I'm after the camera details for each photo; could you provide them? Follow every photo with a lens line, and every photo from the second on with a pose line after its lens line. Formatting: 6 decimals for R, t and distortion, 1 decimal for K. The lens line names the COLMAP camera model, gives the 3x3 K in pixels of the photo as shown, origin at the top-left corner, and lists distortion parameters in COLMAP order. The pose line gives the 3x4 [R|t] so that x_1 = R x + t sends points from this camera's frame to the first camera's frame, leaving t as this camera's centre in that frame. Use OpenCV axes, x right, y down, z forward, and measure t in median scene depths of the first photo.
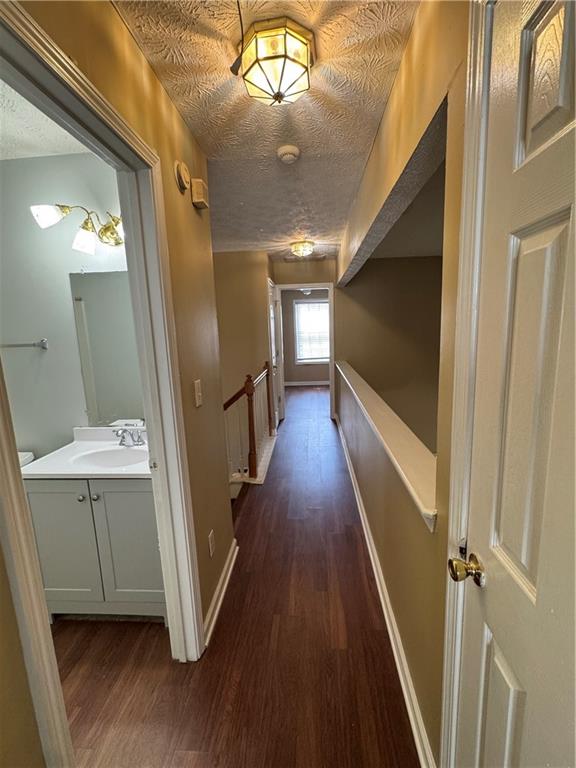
lens RADIAL K [[338.8, 0, 288.0], [0, 338.8, 384.0], [0, 0, 1]] dist [-0.012534, 0.000041]
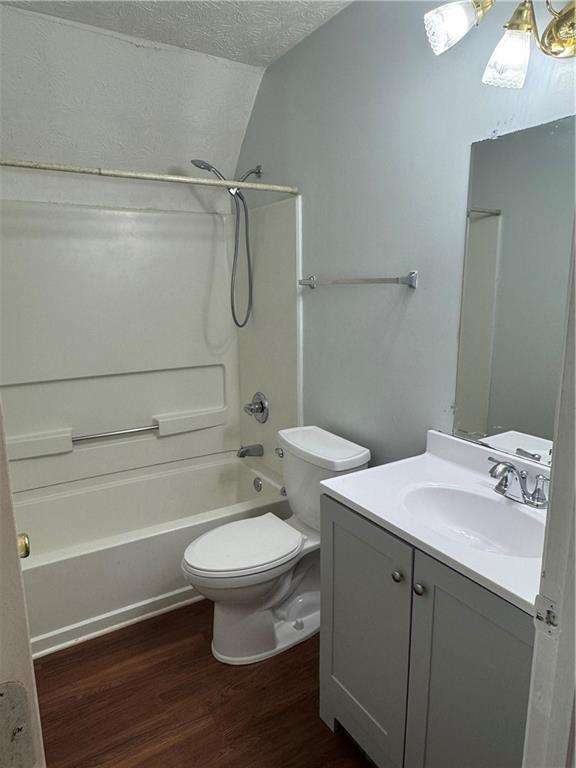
lens RADIAL K [[499.5, 0, 288.0], [0, 499.5, 384.0], [0, 0, 1]] dist [-0.003542, 0.000299]
pose [[0.584893, 0.193746, -0.787631, -0.133907], [-0.149197, 0.980182, 0.130317, -0.022171], [0.797270, 0.041291, 0.602209, 0.318645]]
